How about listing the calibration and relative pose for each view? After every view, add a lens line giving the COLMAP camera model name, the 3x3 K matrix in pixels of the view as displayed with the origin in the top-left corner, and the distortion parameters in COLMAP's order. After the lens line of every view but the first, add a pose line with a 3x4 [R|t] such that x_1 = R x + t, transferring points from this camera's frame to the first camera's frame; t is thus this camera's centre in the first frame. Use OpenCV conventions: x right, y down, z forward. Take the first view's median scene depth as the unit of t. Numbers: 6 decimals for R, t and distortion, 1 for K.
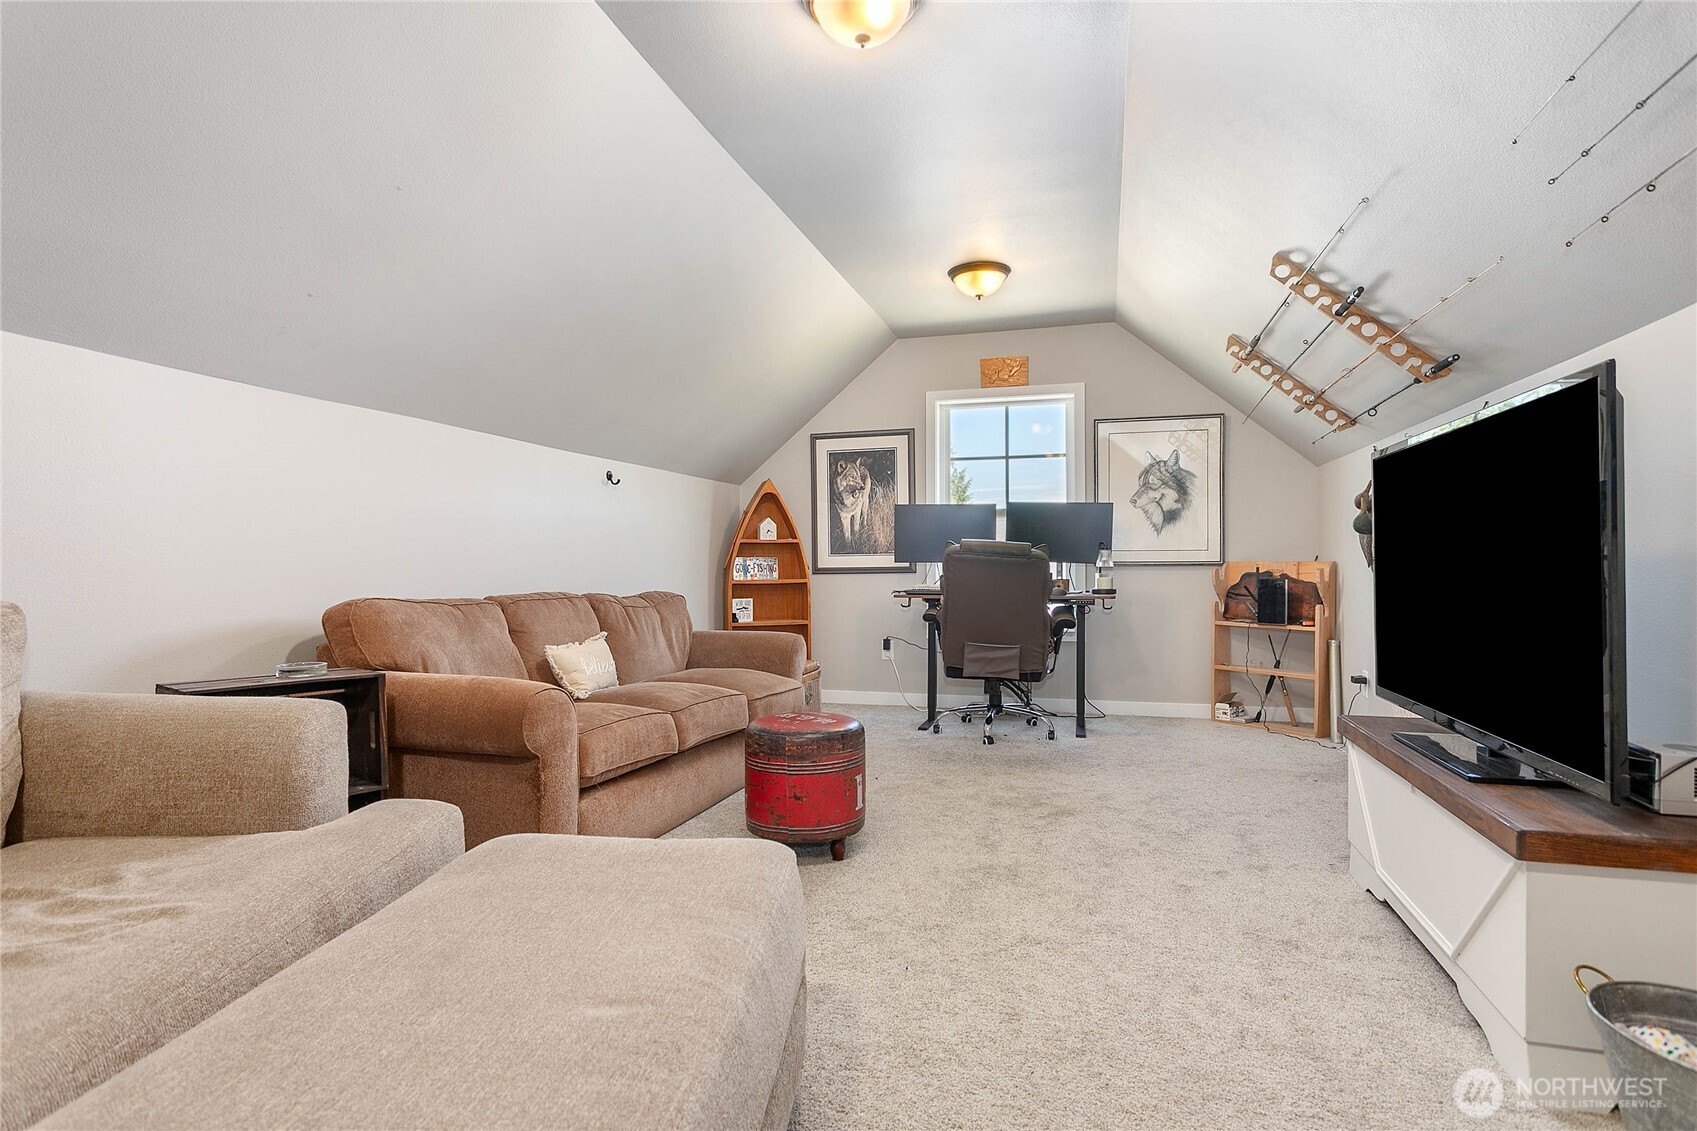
lens RADIAL K [[879.1, 0, 848.5], [0, 879.1, 565.5], [0, 0, 1]] dist [-0.008168, 0.000793]
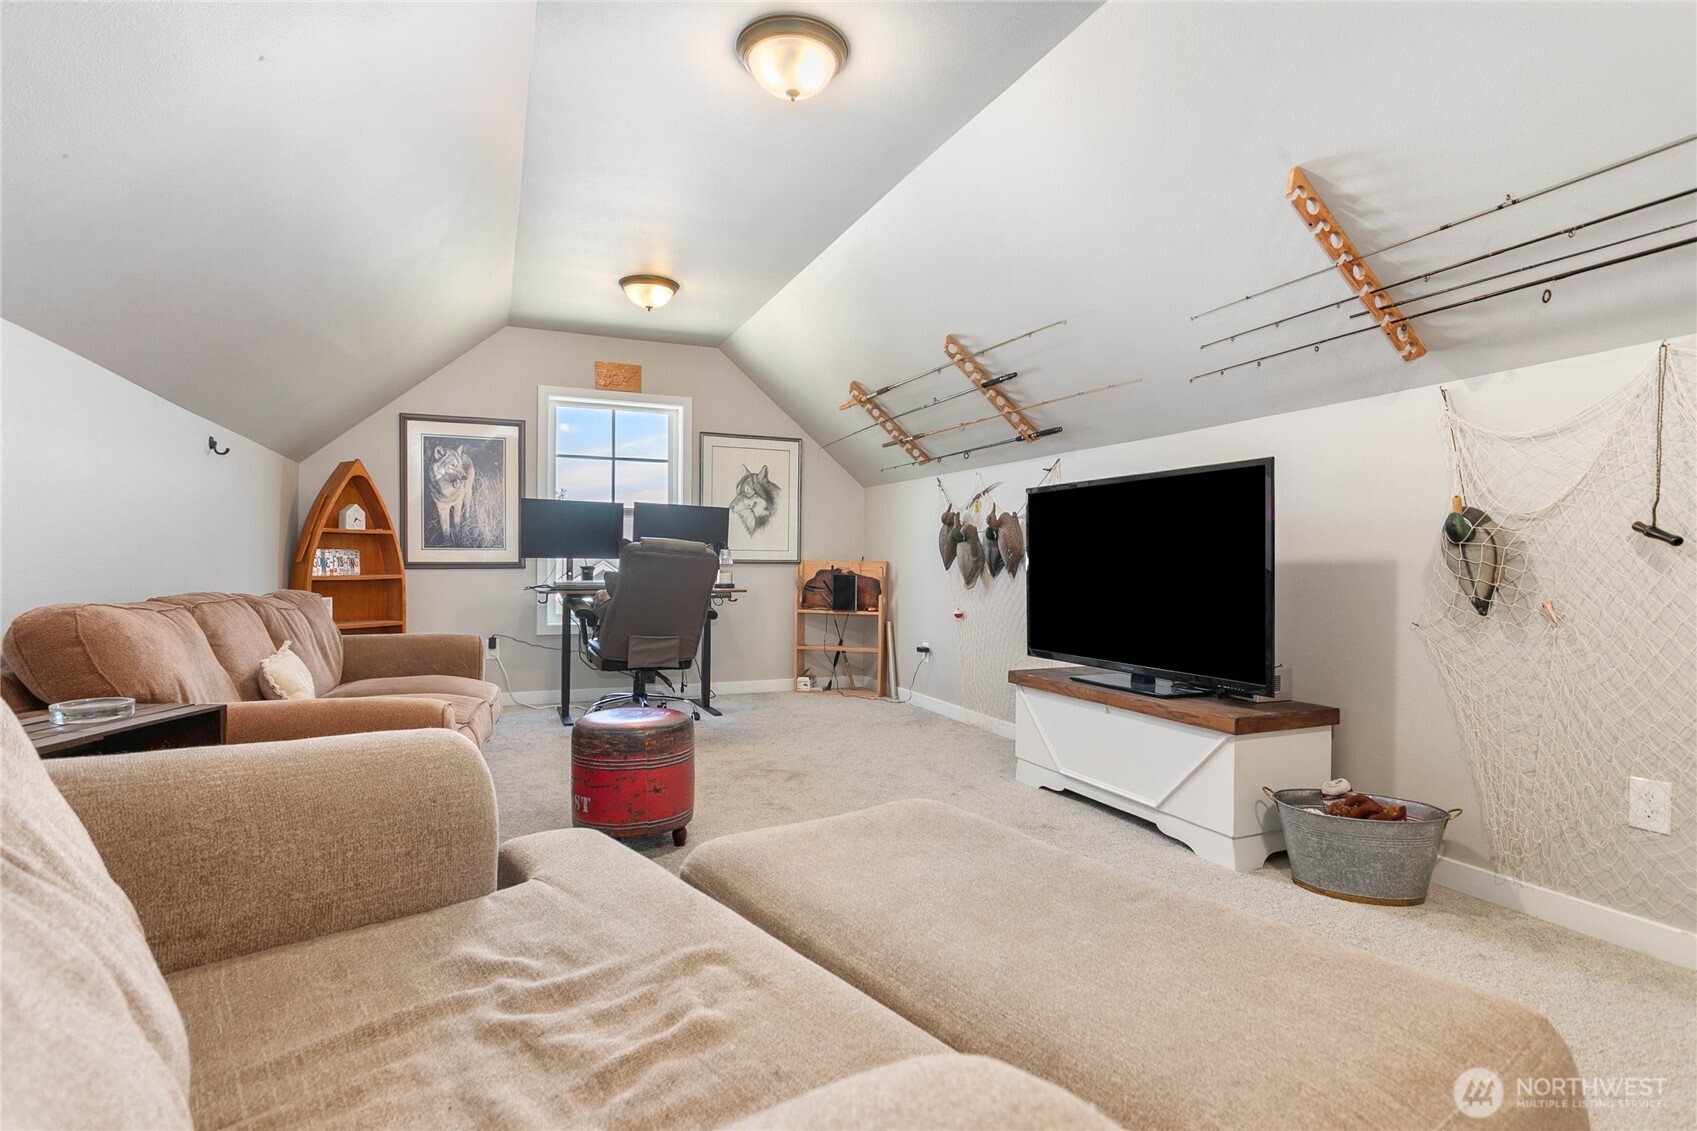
lens RADIAL K [[842.9, 0, 848.5], [0, 842.9, 565.5], [0, 0, 1]] dist [-0.027804, 0.000097]
pose [[0.771079, 0.007023, 0.636700, -0.262126], [-0.011070, 0.999936, 0.002377, -0.001196], [-0.636643, -0.008881, 0.771108, 0.055458]]
